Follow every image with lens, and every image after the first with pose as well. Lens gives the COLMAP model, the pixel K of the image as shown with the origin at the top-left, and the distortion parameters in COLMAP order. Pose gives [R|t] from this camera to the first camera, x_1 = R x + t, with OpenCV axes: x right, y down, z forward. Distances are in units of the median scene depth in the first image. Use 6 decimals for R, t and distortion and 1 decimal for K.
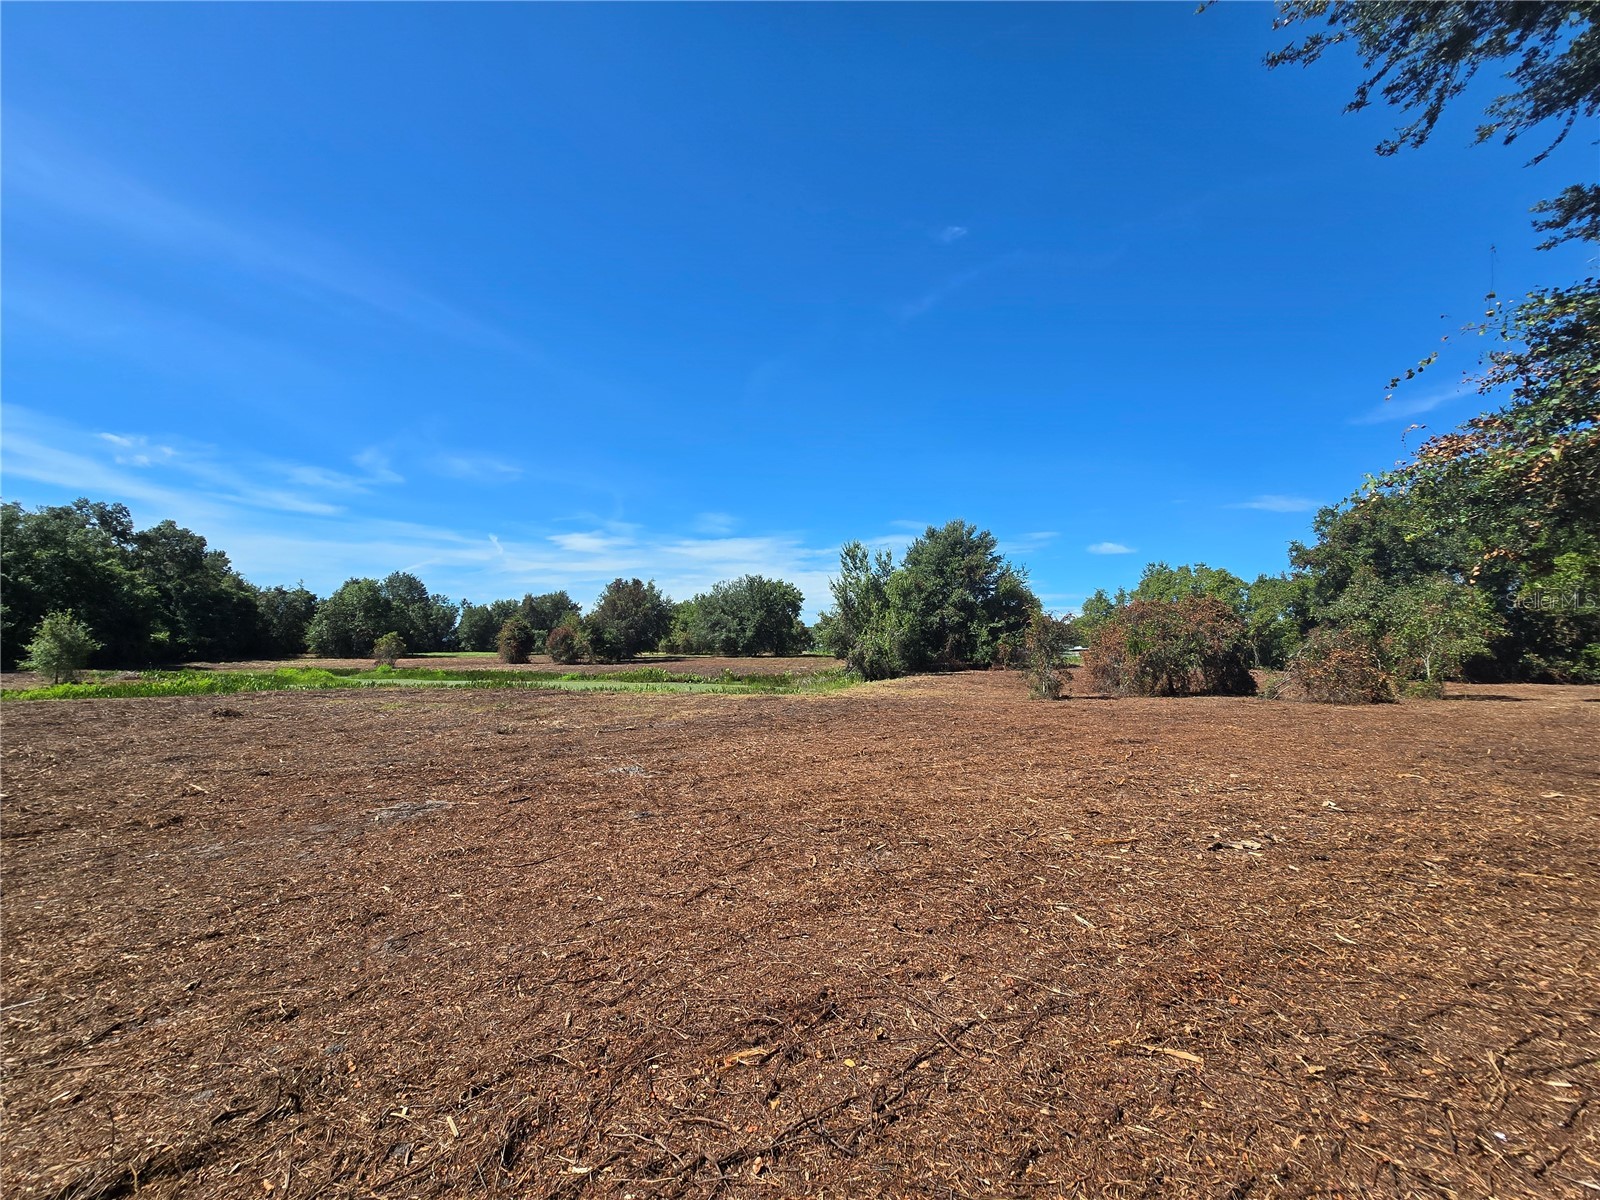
lens RADIAL K [[654.3, 0, 819.9], [0, 654.3, 564.3], [0, 0, 1]] dist [-0.005646, 0.001776]
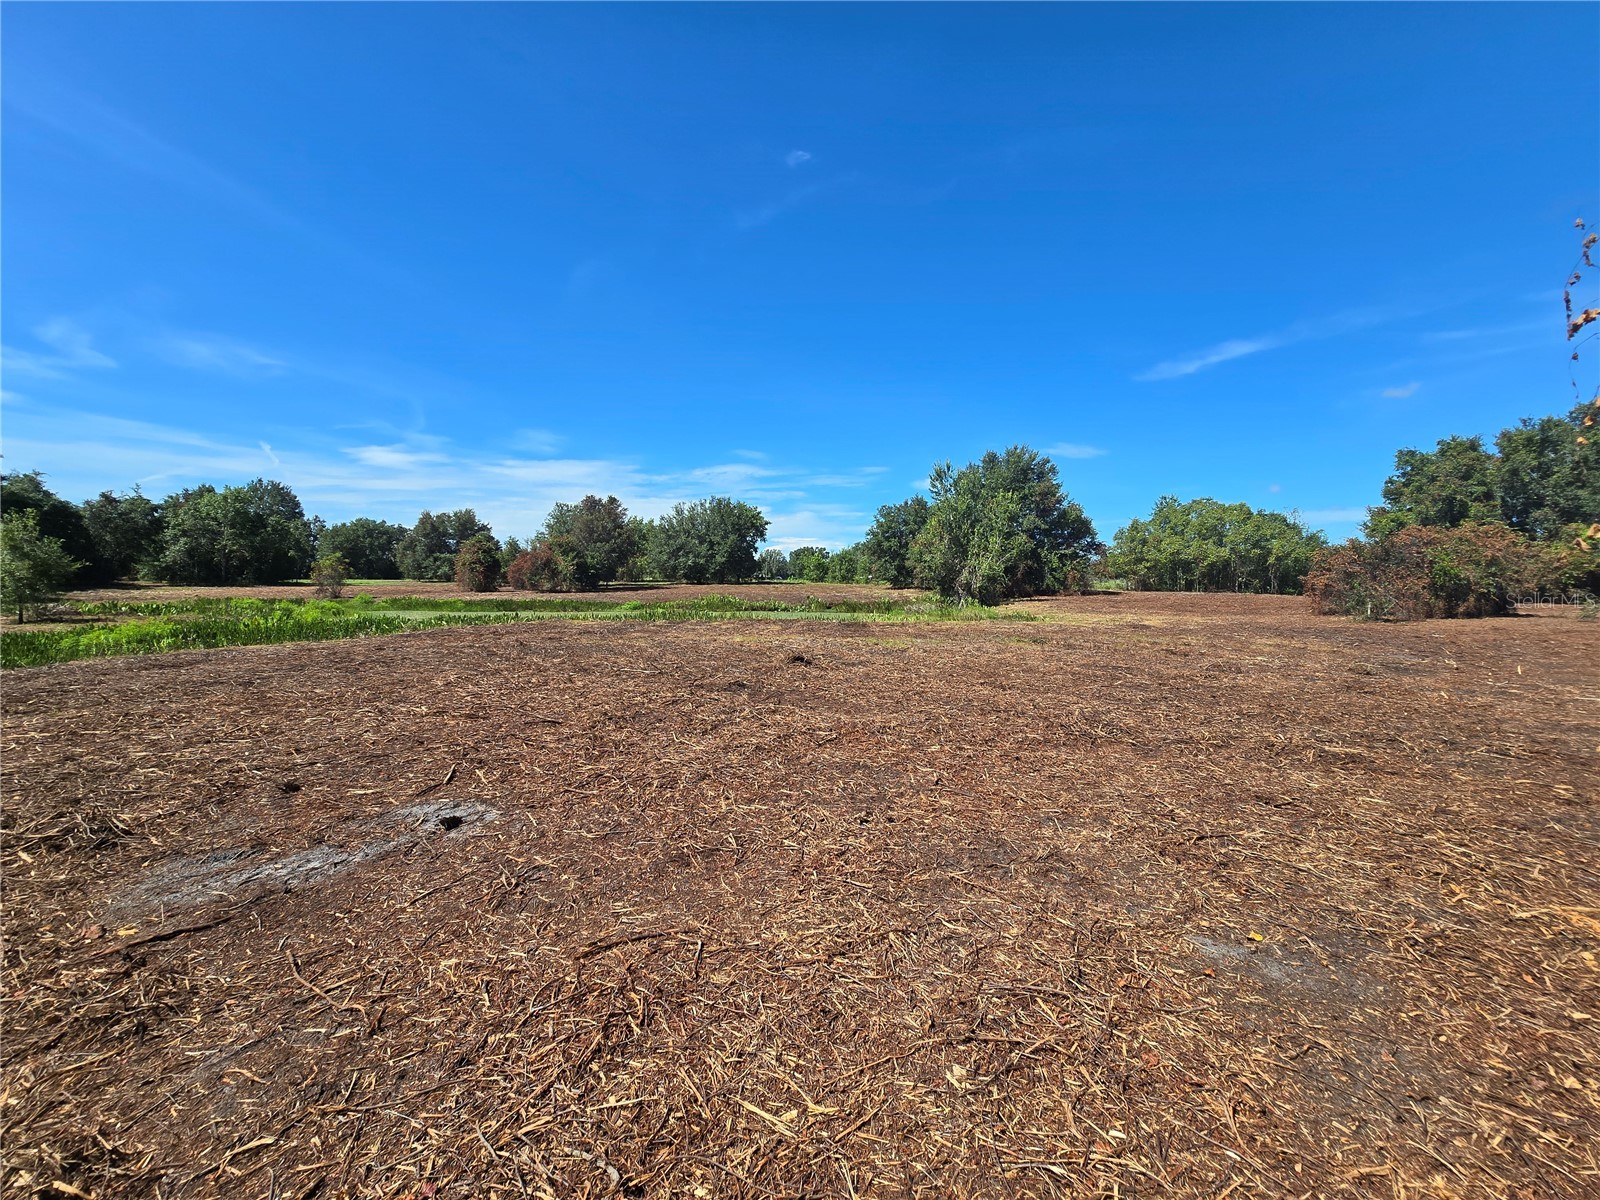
lens RADIAL K [[654.3, 0, 799.3], [0, 654.3, 588.9], [0, 0, 1]] dist [-0.005646, 0.001776]
pose [[0.970164, -0.002128, 0.242439, -0.180513], [-0.032725, 0.989661, 0.139644, 0.010032], [-0.240229, -0.143412, 0.960064, 0.053130]]
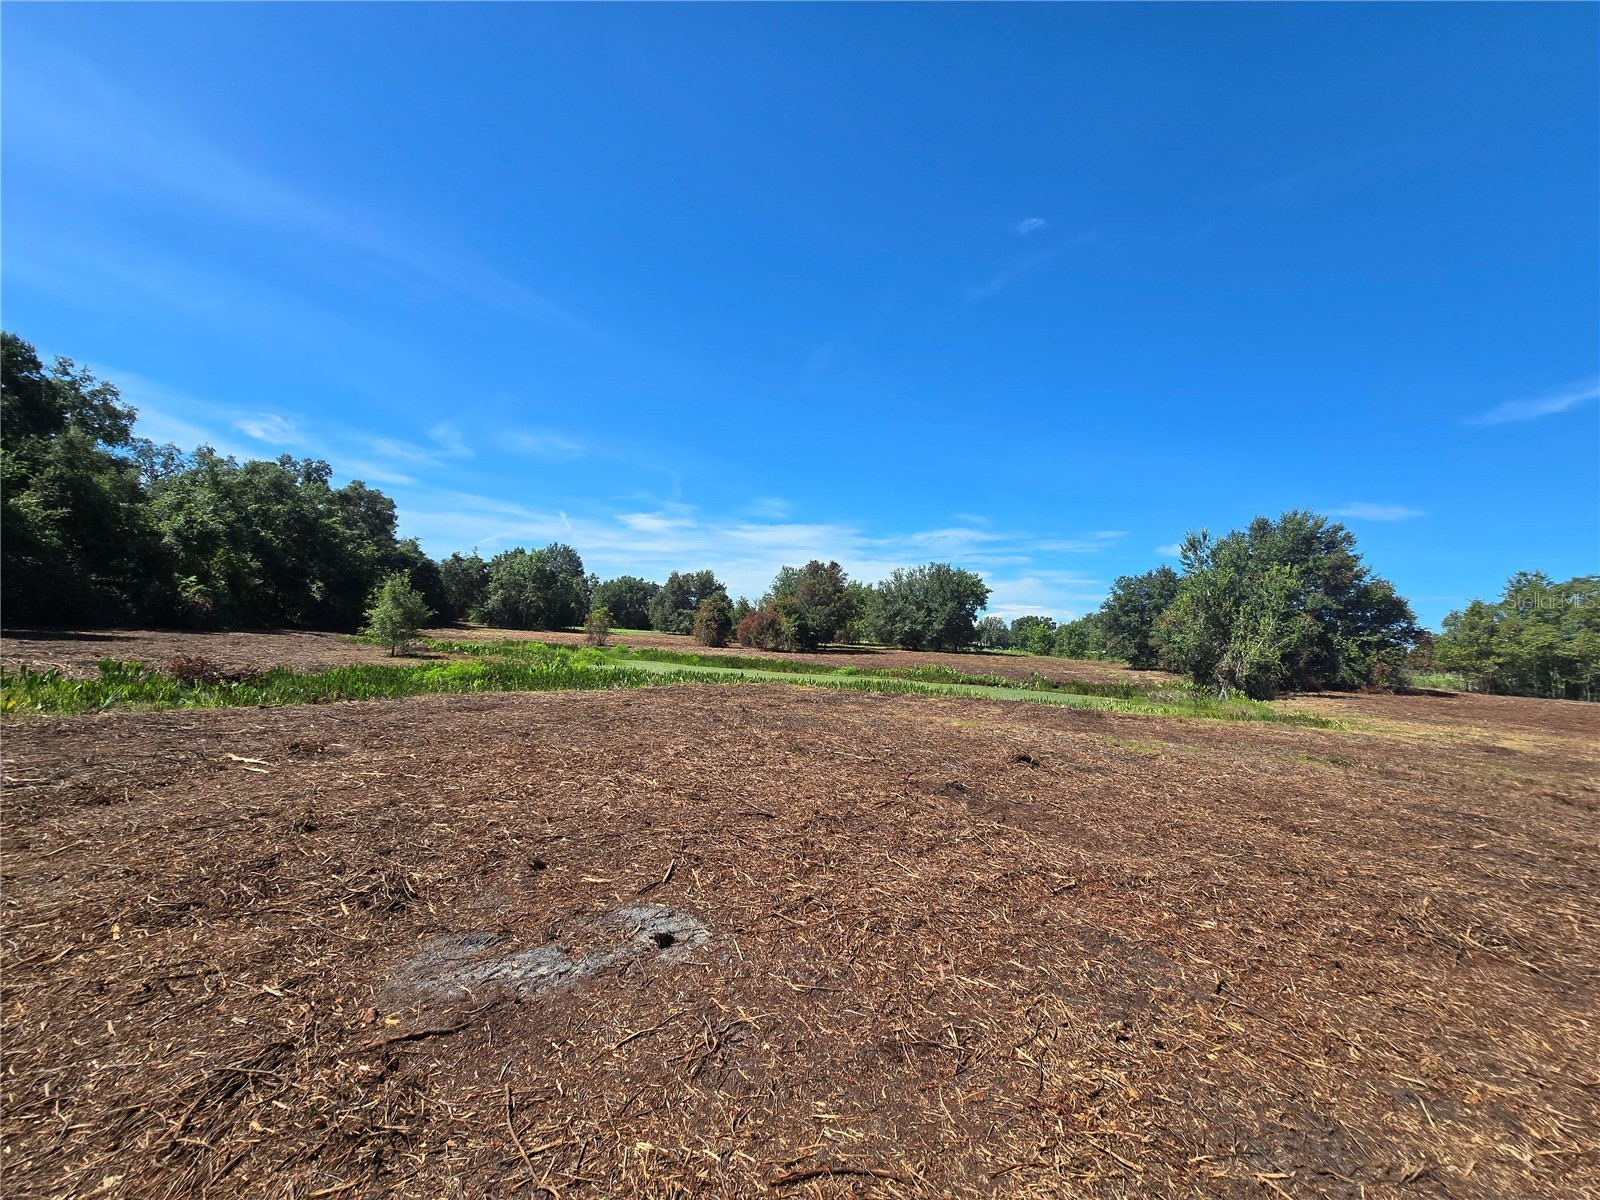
lens RADIAL K [[654.3, 0, 799.5], [0, 654.3, 588.3], [0, 0, 1]] dist [-0.005646, 0.001776]
pose [[0.995252, 0.048816, -0.084207, -0.180958], [-0.044174, 0.997445, 0.056140, 0.006858], [0.086733, -0.052154, 0.994866, 0.056479]]
